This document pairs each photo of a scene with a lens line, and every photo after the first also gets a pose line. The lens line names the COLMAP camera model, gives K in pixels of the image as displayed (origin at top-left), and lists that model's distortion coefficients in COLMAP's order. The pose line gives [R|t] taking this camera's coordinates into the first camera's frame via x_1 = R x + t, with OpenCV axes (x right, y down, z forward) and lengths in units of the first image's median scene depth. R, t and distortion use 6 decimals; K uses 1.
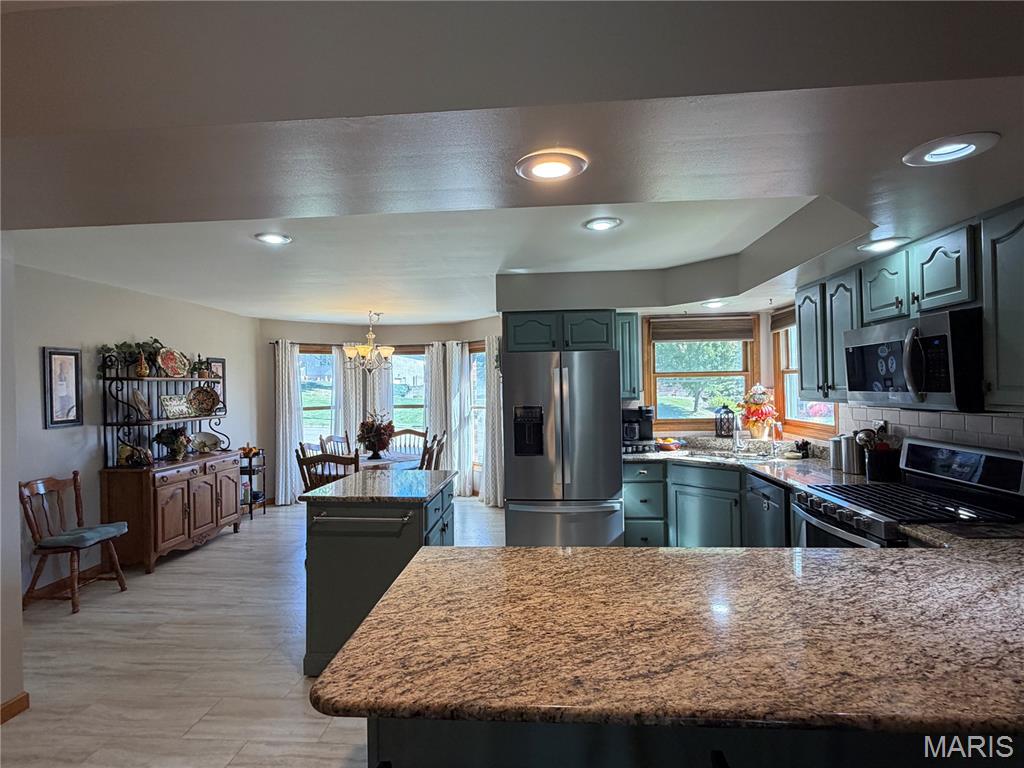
lens RADIAL K [[526.4, 0, 505.7], [0, 526.4, 382.3], [0, 0, 1]] dist [-0.001866, 0.001033]
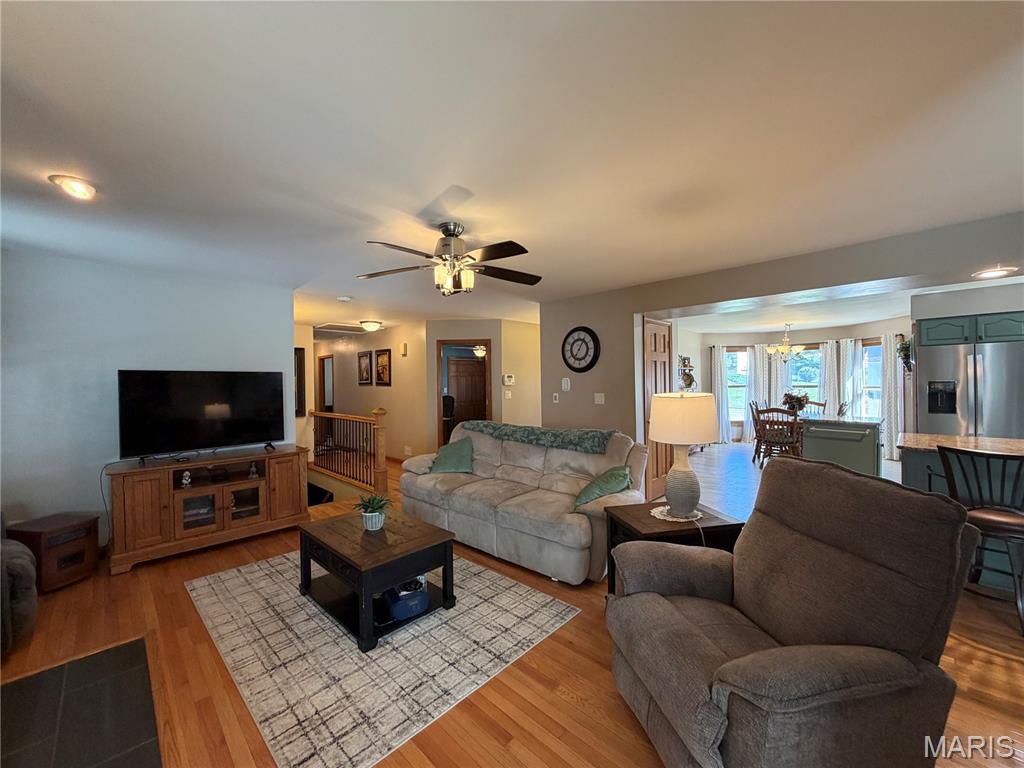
lens RADIAL K [[408.6, 0, 511.6], [0, 408.6, 384.2], [0, 0, 1]] dist [0.000976, -0.000074]
pose [[0.765898, 0.010611, -0.642874, -0.127082], [0.005028, 0.999734, 0.022491, 0.018306], [0.642942, -0.020458, 0.765642, -0.597605]]
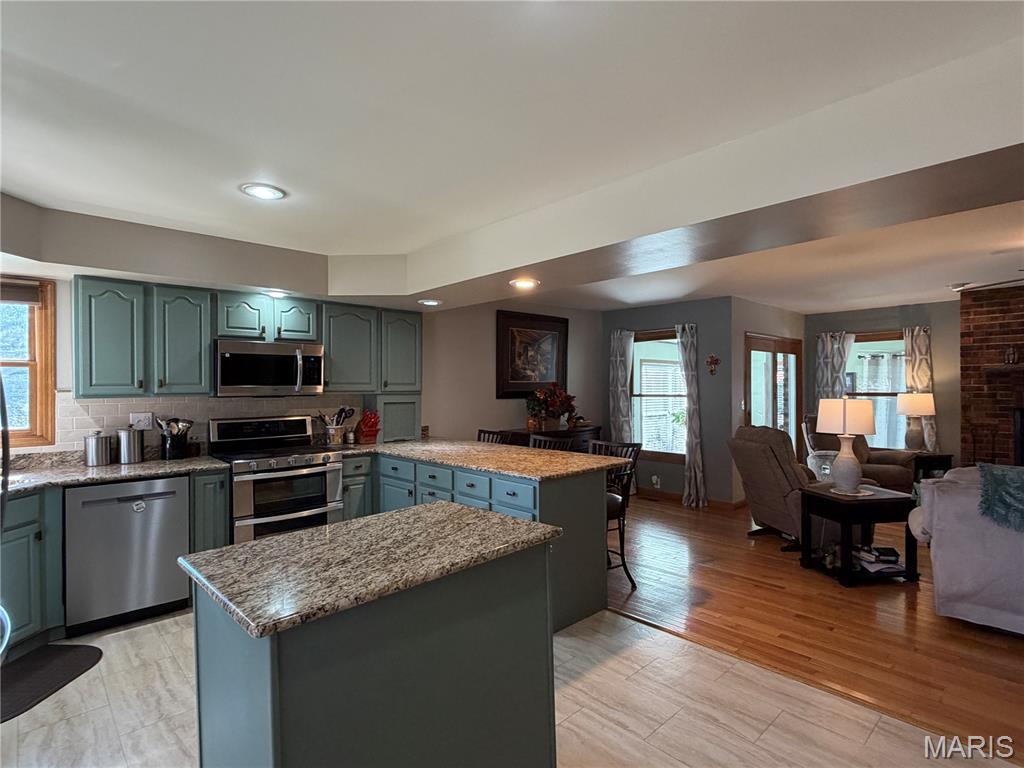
lens RADIAL K [[526.4, 0, 514.1], [0, 526.4, 382.7], [0, 0, 1]] dist [-0.001866, 0.001033]
pose [[-0.746233, 0.030528, 0.664985, -0.443927], [0.016248, 0.999486, -0.027652, 0.033128], [-0.665487, -0.009830, -0.746345, 0.886948]]
